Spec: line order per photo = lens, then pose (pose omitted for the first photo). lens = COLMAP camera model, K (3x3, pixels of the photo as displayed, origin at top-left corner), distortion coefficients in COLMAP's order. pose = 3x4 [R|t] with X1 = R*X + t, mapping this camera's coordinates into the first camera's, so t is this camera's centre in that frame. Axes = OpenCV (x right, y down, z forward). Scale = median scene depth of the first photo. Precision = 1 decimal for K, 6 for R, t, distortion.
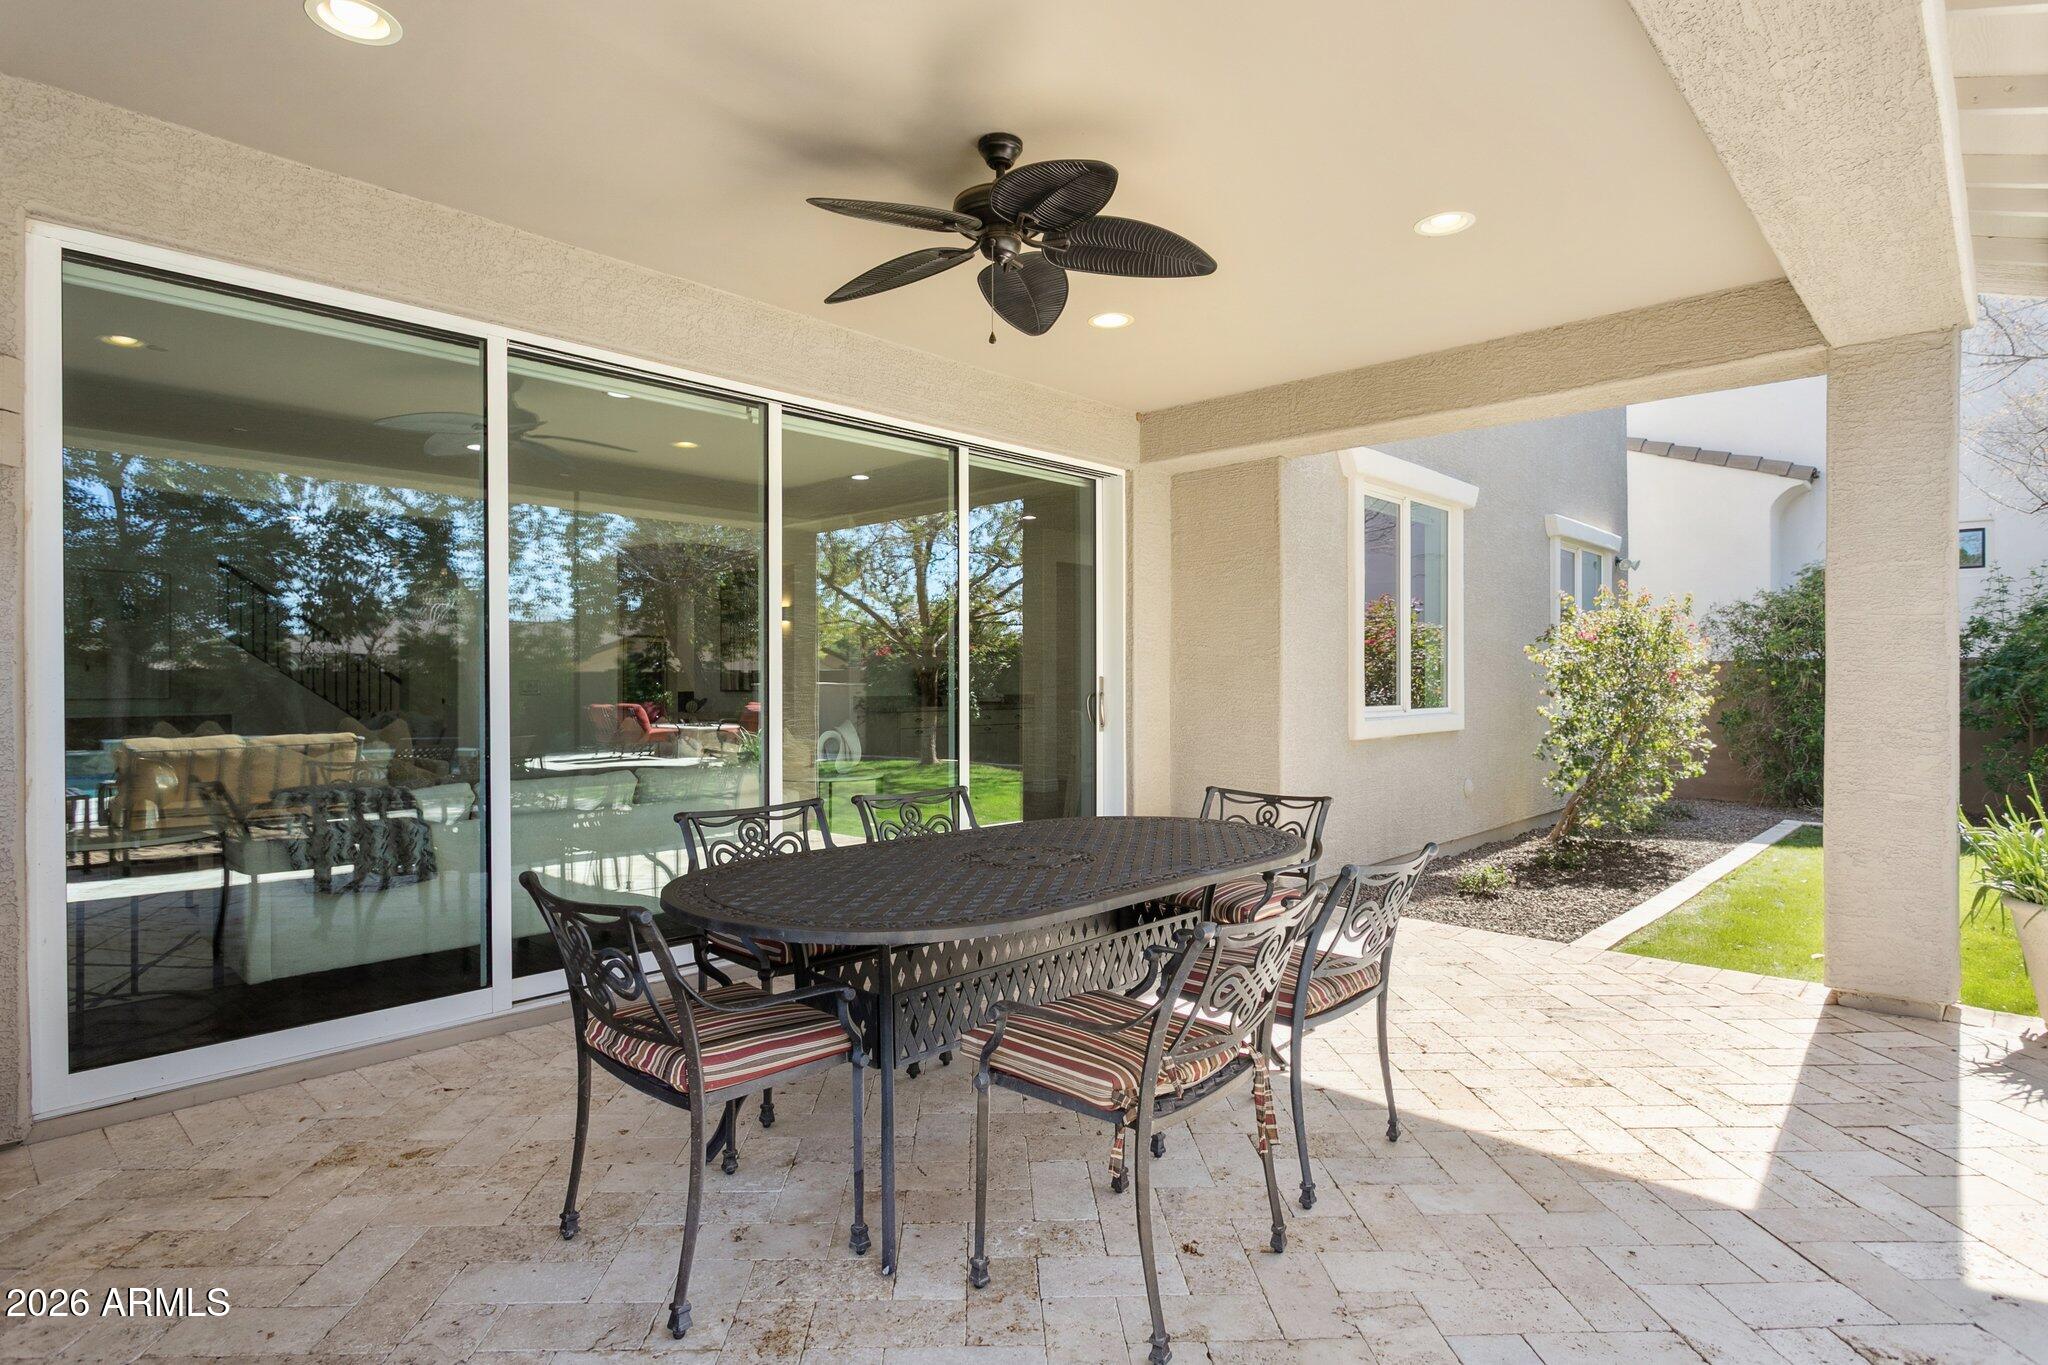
lens RADIAL K [[1047.7, 0, 945.5], [0, 1047.7, 673.0], [0, 0, 1]] dist [0.025933, -0.000876]
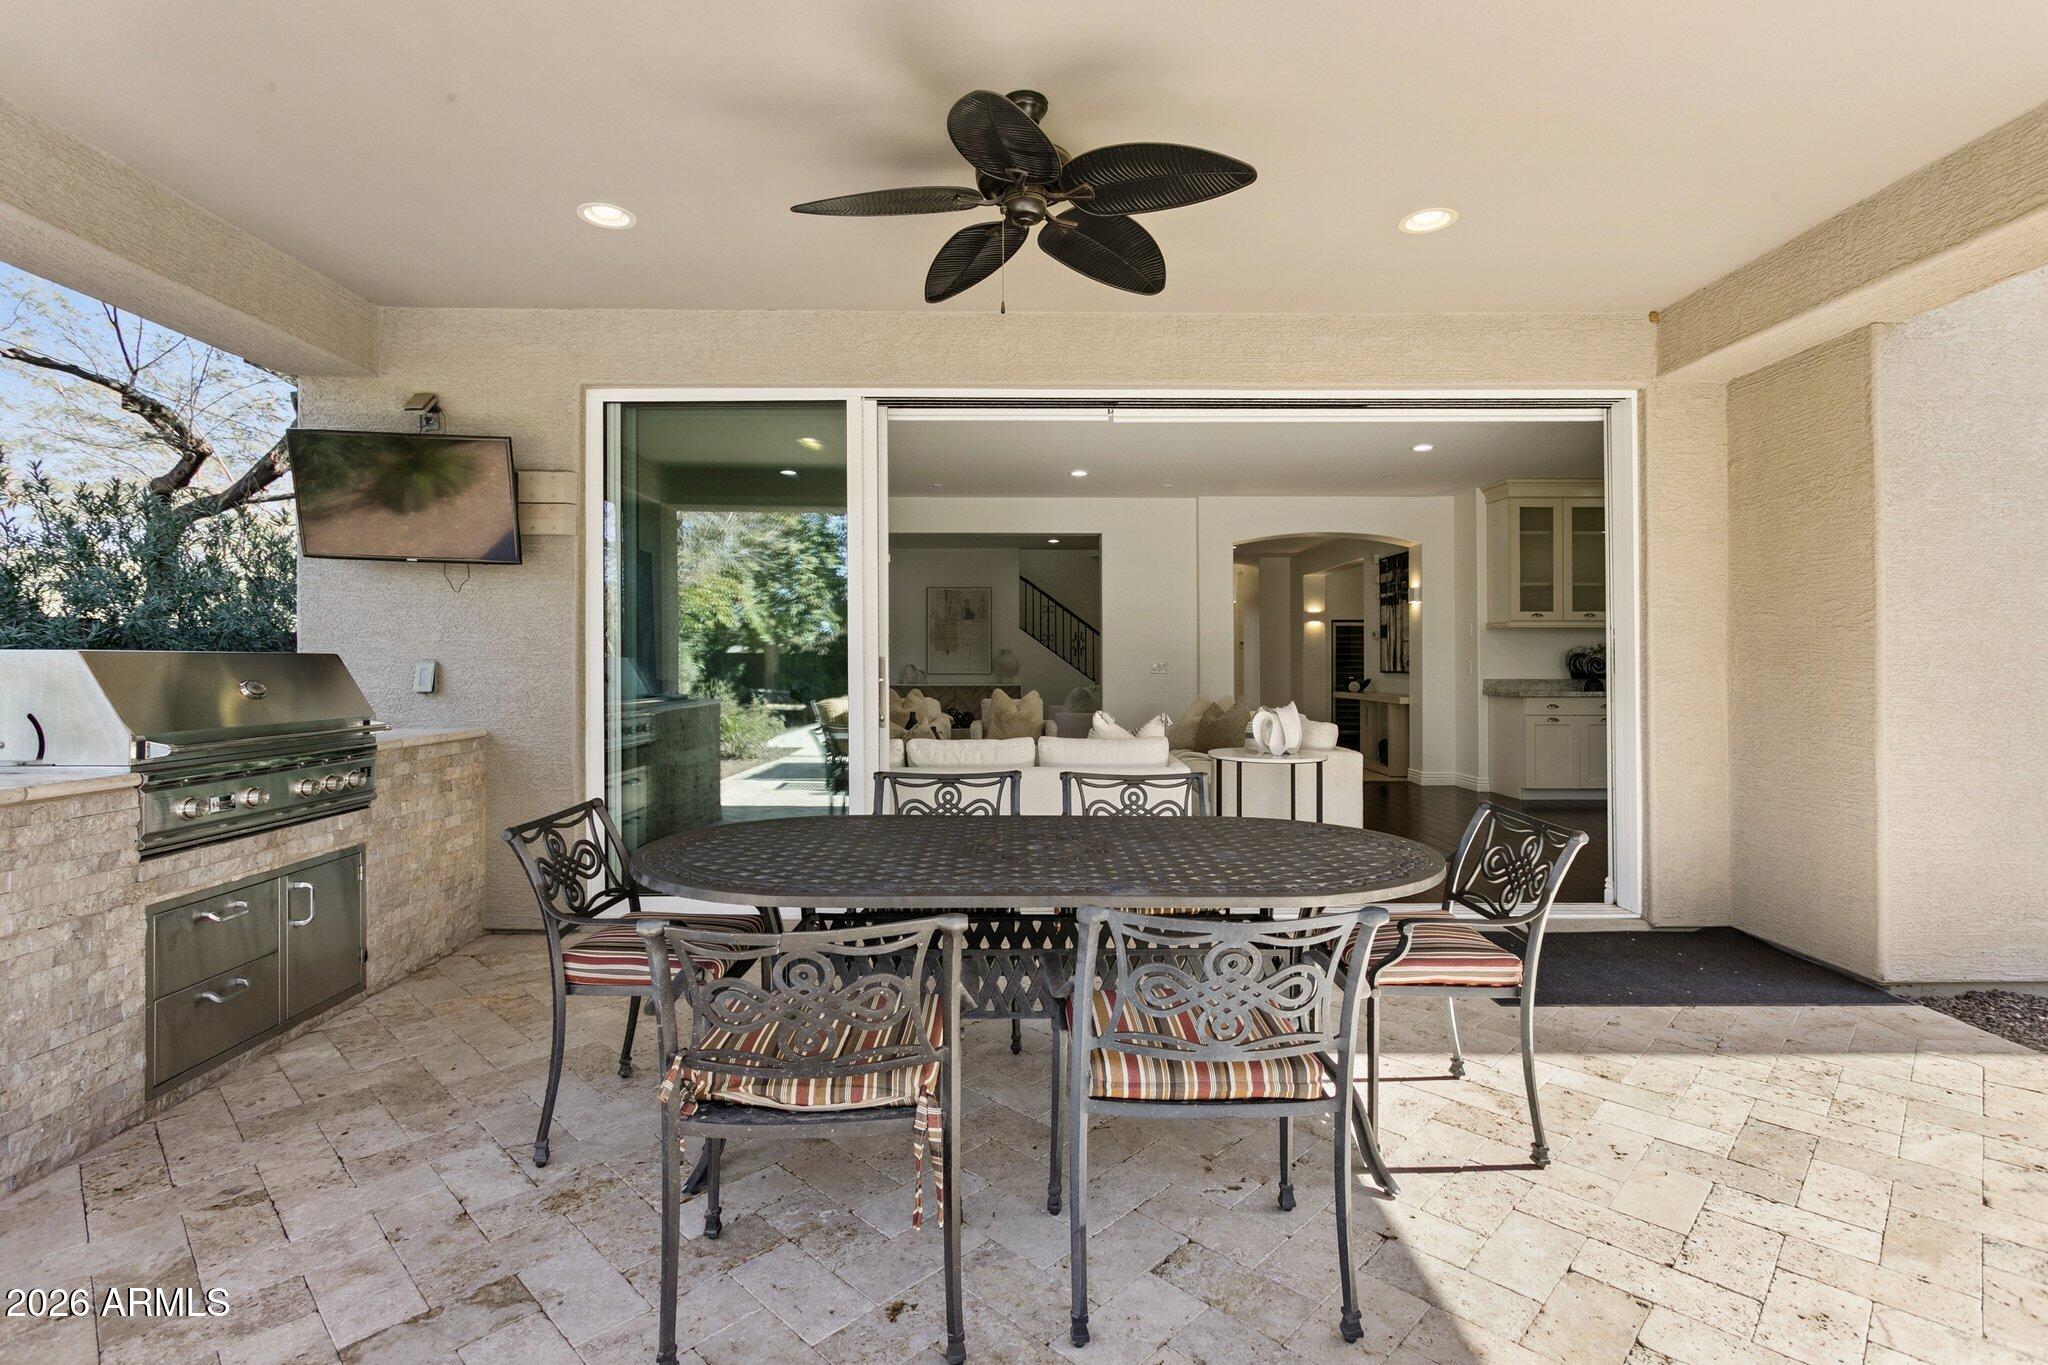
lens RADIAL K [[966.7, 0, 1023.8], [0, 966.7, 673.3], [0, 0, 1]] dist [0.005919, -0.000380]
pose [[0.732460, -0.005396, -0.680789, 0.580948], [0.006915, 0.999976, -0.000485, 0.022636], [0.680775, -0.004352, 0.732480, 0.299966]]
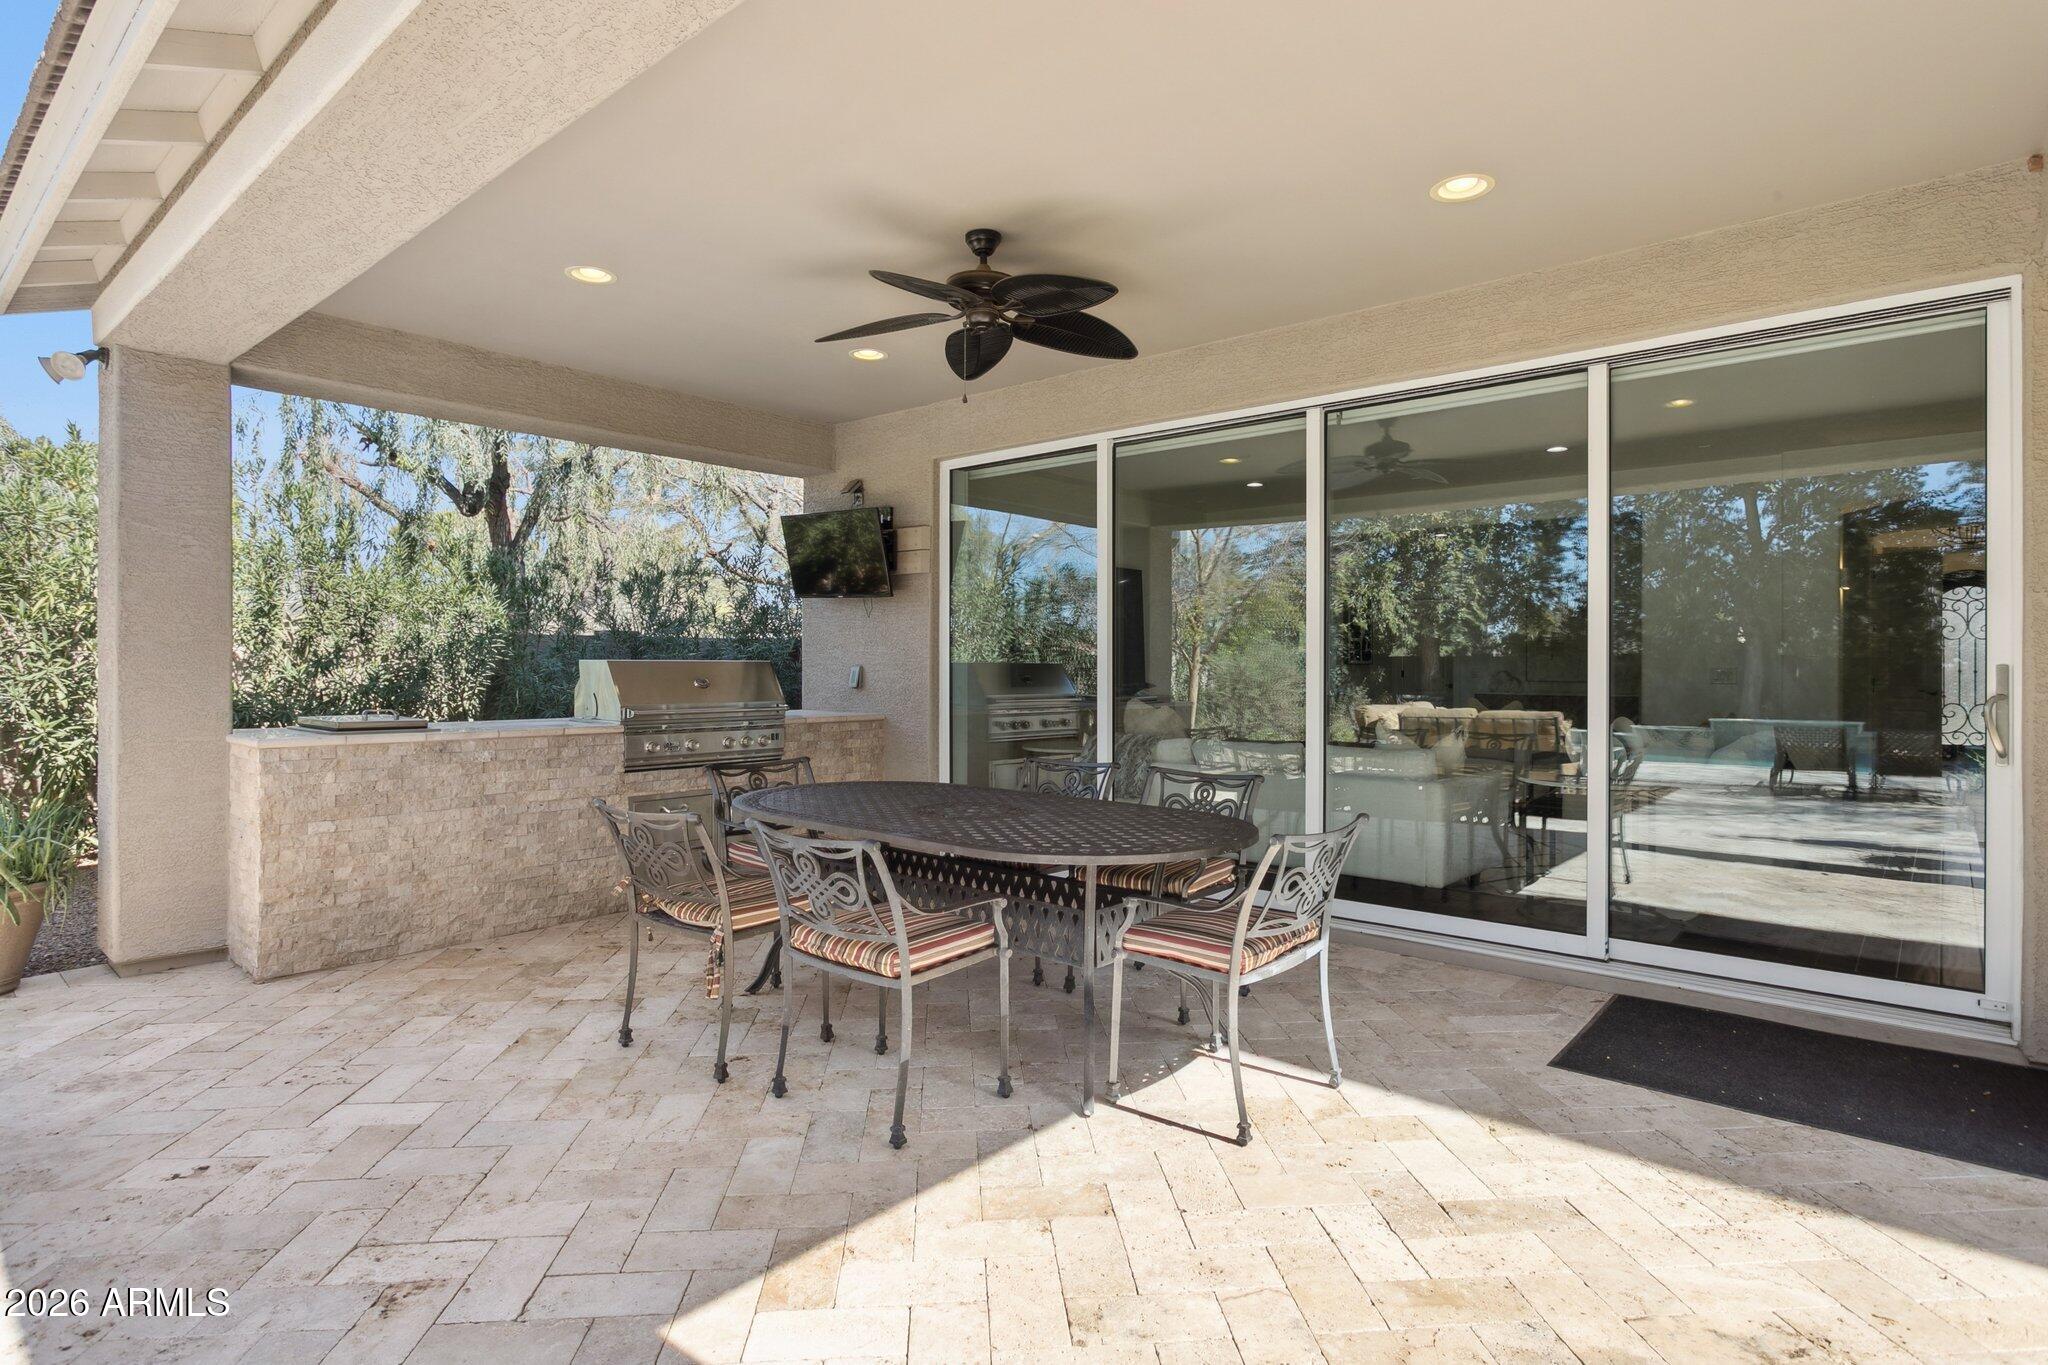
lens RADIAL K [[1054.0, 0, 1024.0], [0, 1054.0, 682.5], [0, 0, 1]] dist [-0.007268, -0.001704]
pose [[0.103718, 0.004429, -0.994597, 1.150978], [-0.005204, 0.999979, 0.003910, 0.022798], [0.994593, 0.004771, 0.103739, 0.801845]]
